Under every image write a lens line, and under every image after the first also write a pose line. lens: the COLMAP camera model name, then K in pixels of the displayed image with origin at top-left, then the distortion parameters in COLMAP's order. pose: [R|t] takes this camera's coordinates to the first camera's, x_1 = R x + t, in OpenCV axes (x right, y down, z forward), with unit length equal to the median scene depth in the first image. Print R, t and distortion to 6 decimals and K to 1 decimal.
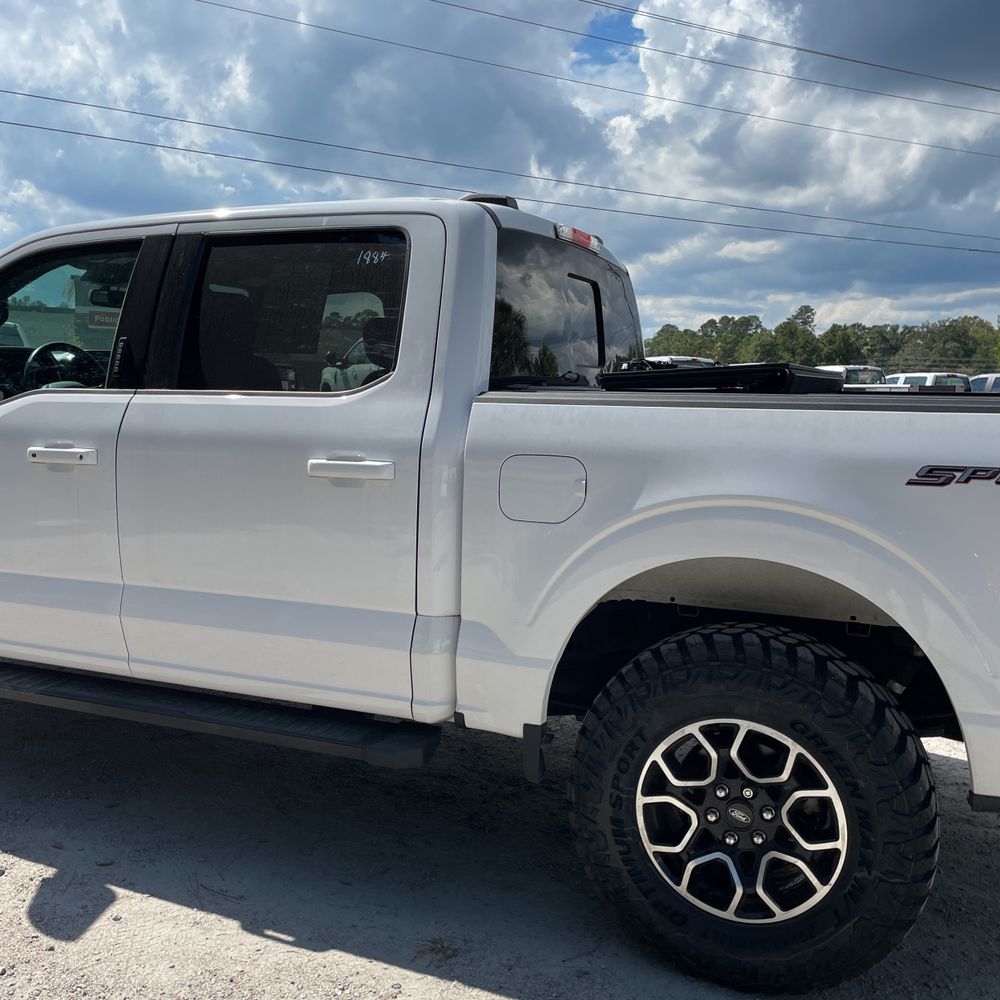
lens RADIAL K [[1015.2, 0, 505.0], [0, 1015.2, 499.1], [0, 0, 1]] dist [0.049414, 0.000000]
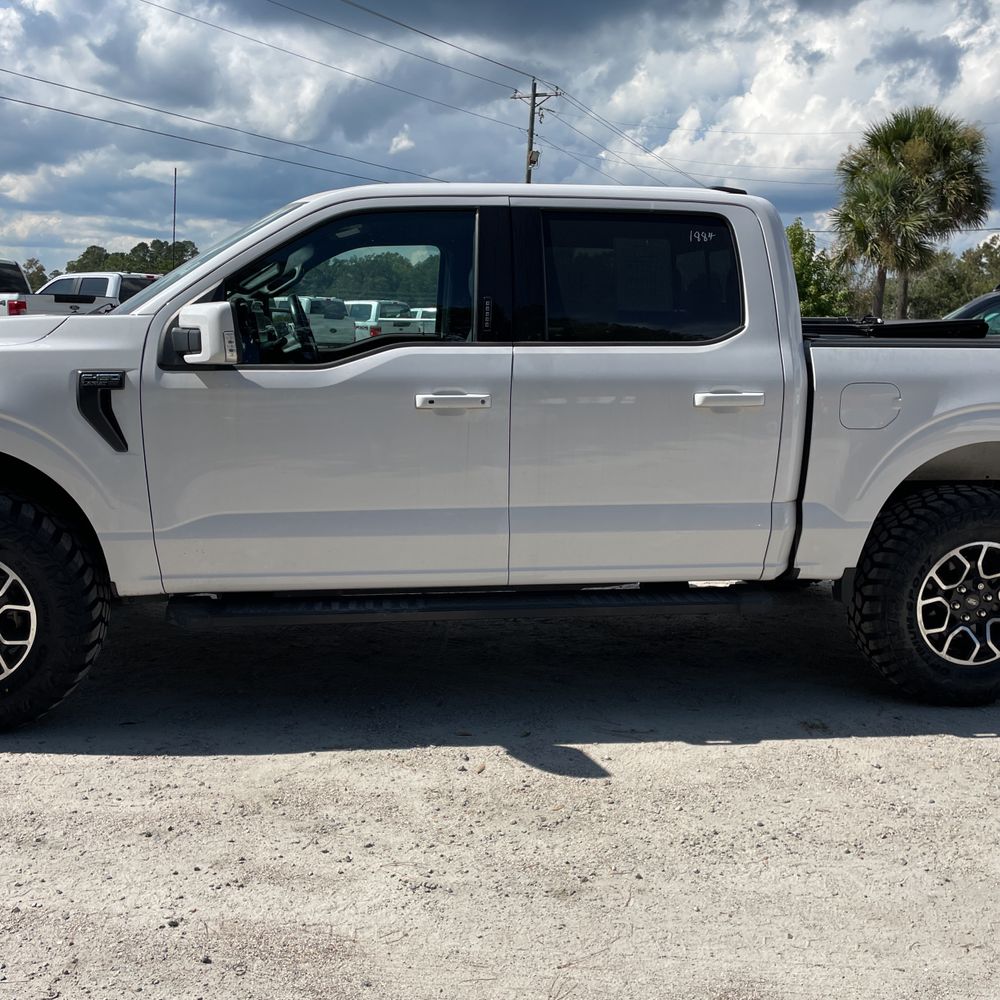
lens RADIAL K [[1015.2, 0, 498.4], [0, 1015.2, 497.5], [0, 0, 1]] dist [0.049414, 0.000000]
pose [[0.855718, -0.090772, 0.509418, -1.118077], [0.056246, 0.994977, 0.082811, -0.029529], [-0.514376, -0.042210, 0.856525, -0.001265]]
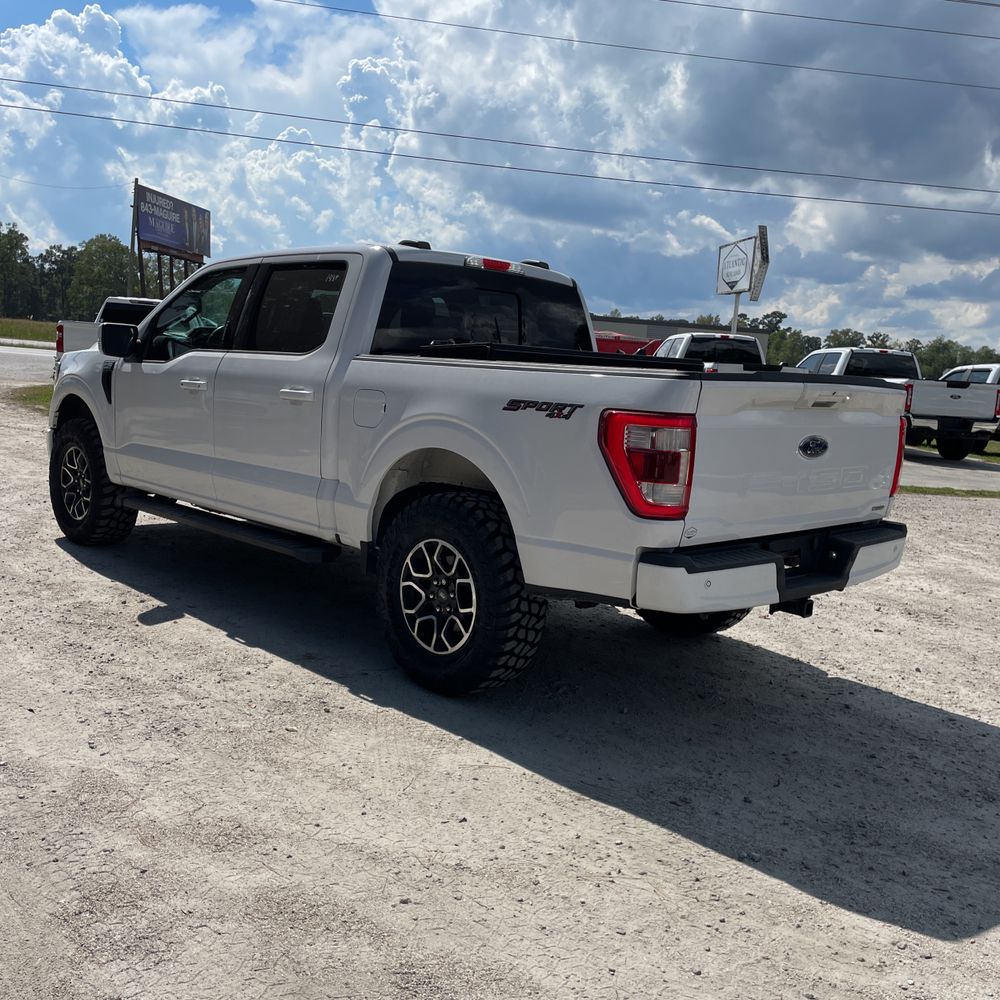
lens RADIAL K [[1015.2, 0, 516.6], [0, 1015.2, 498.2], [0, 0, 1]] dist [0.049414, 0.000000]
pose [[0.928464, 0.086082, -0.361310, 0.886458], [-0.086910, 0.996118, 0.013991, 0.094979], [0.361111, 0.018411, 0.932341, -0.552439]]
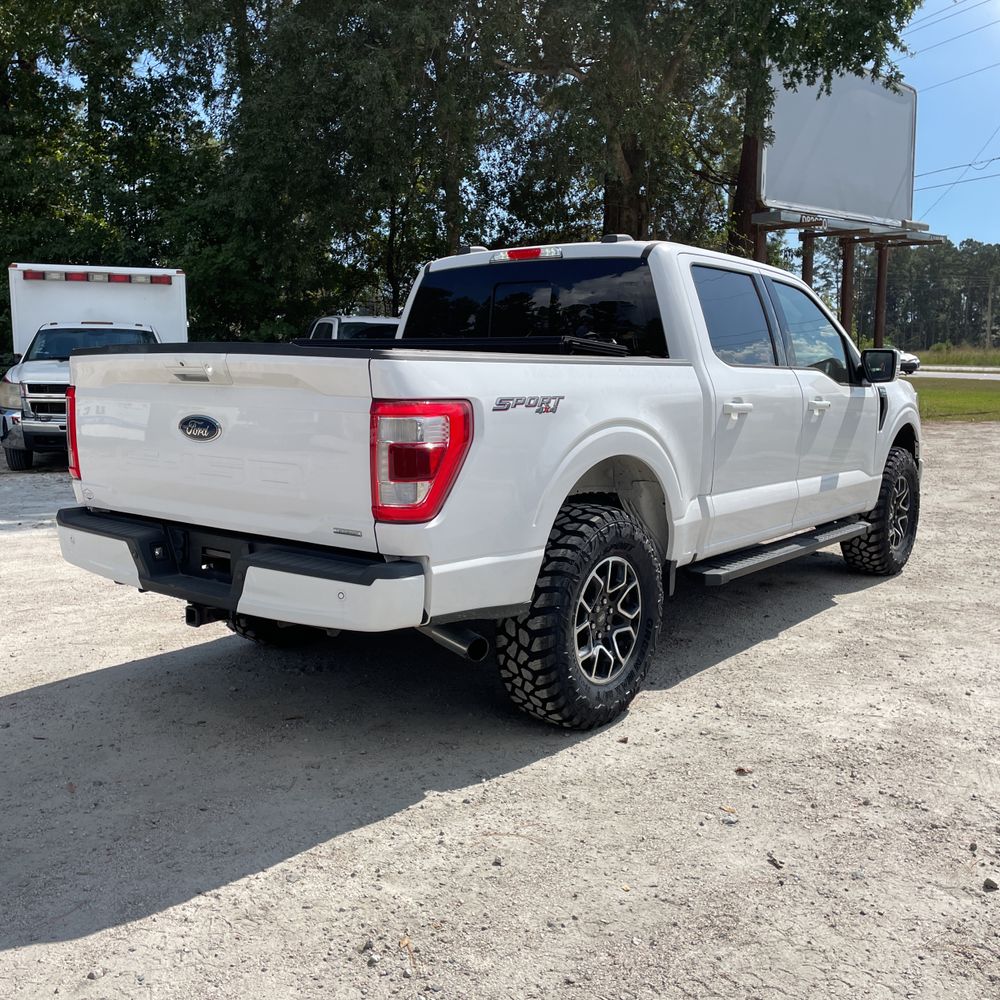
lens RADIAL K [[1015.2, 0, 493.5], [0, 1015.2, 486.0], [0, 0, 1]] dist [0.049414, 0.000000]
pose [[0.253905, -0.166002, 0.952878, -1.198661], [0.129955, 0.982084, 0.136462, -0.126863], [-0.958459, 0.089182, 0.270929, 0.644277]]
